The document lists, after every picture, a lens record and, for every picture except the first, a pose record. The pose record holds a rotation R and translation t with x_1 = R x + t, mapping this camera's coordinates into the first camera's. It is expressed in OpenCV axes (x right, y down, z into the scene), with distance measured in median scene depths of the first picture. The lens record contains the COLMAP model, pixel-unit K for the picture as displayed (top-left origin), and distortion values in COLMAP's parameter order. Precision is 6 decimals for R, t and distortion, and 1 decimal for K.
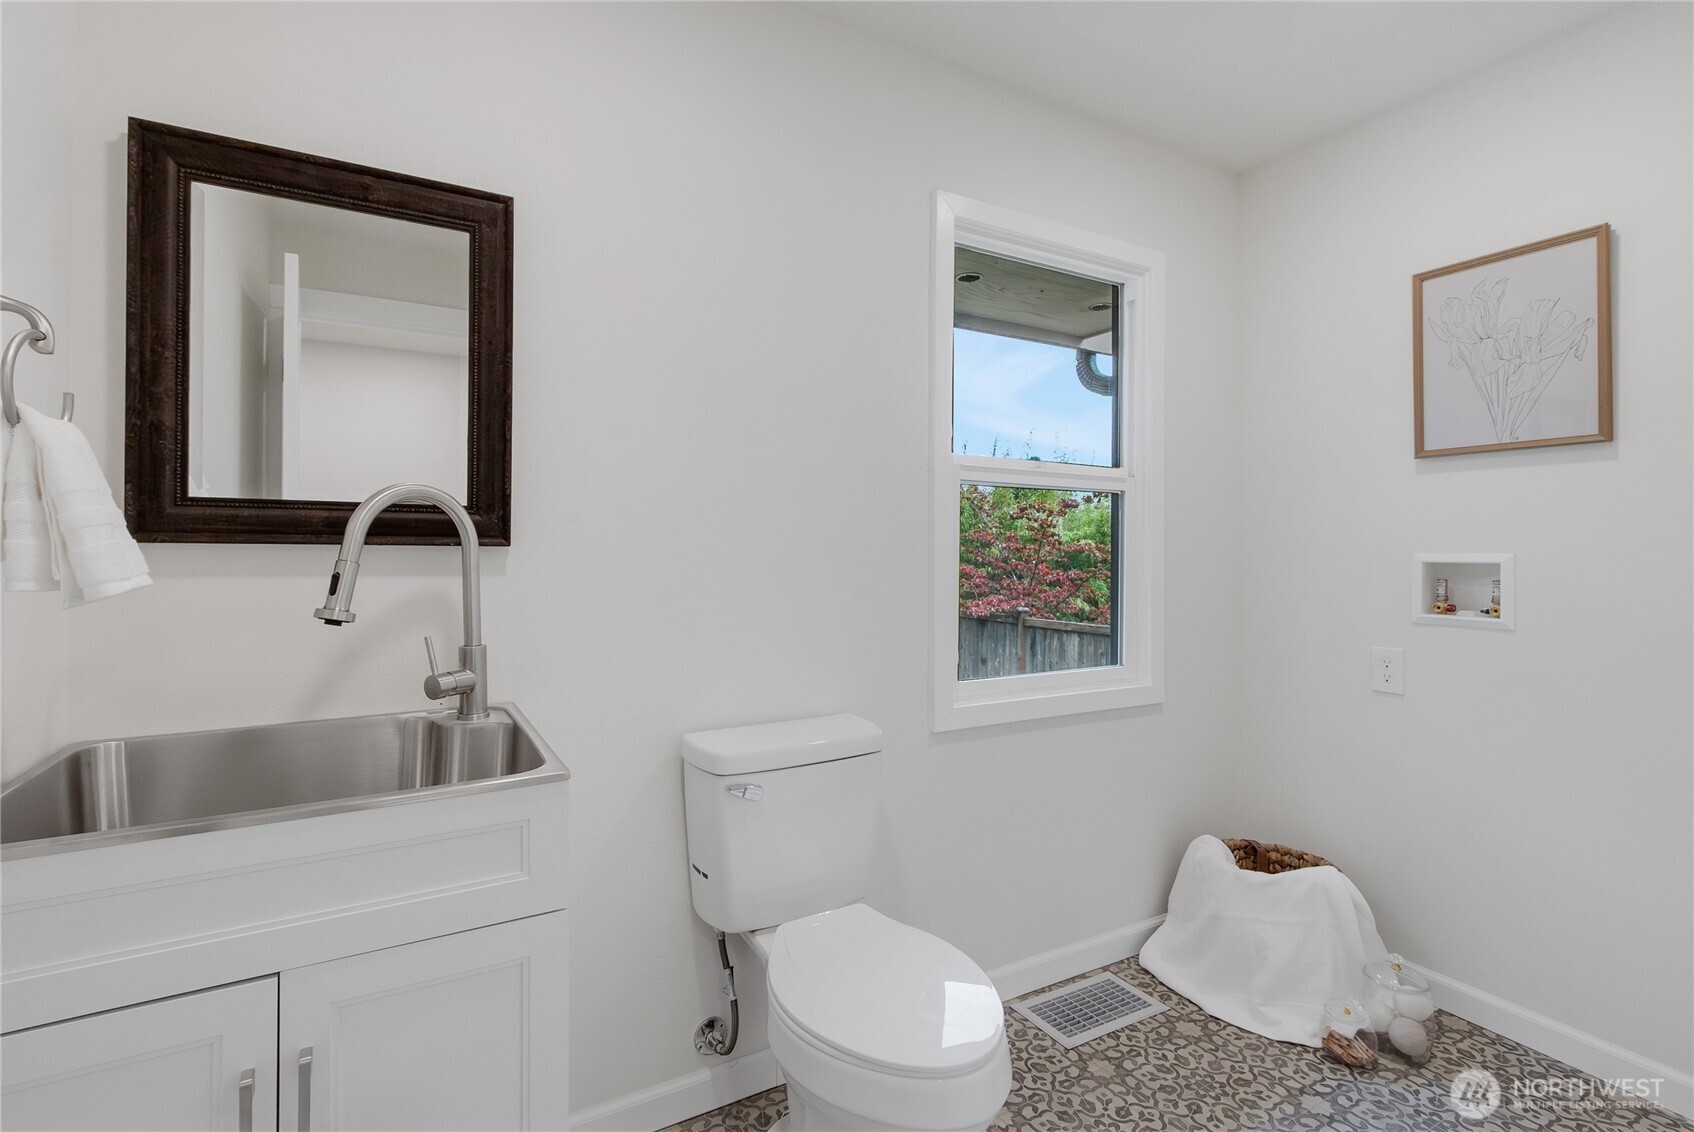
lens RADIAL K [[795.0, 0, 840.6], [0, 795.0, 548.1], [0, 0, 1]] dist [0.019127, 0.000399]
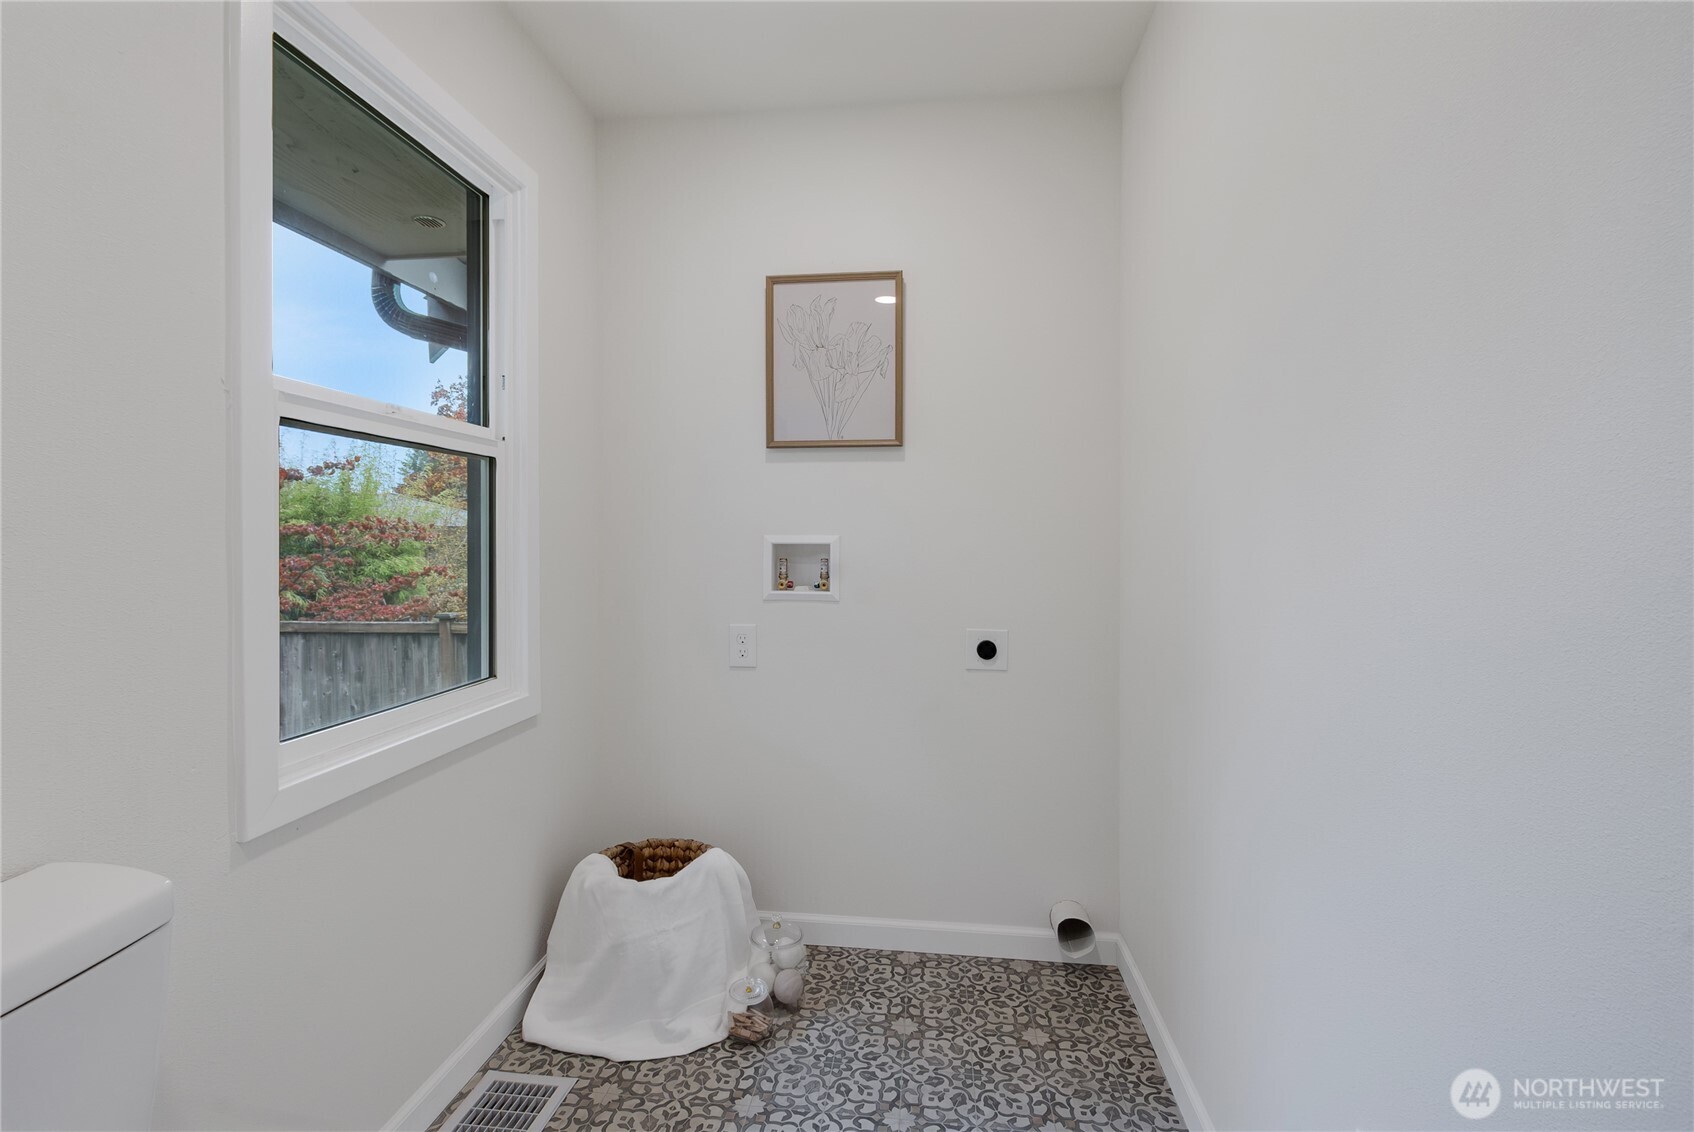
lens RADIAL K [[795.0, 0, 840.6], [0, 795.0, 548.1], [0, 0, 1]] dist [0.019127, 0.000399]
pose [[0.605540, -0.014197, 0.795688, -0.082372], [-0.003184, 0.999790, 0.020263, 0.001536], [-0.795808, -0.014804, 0.605367, 0.281751]]
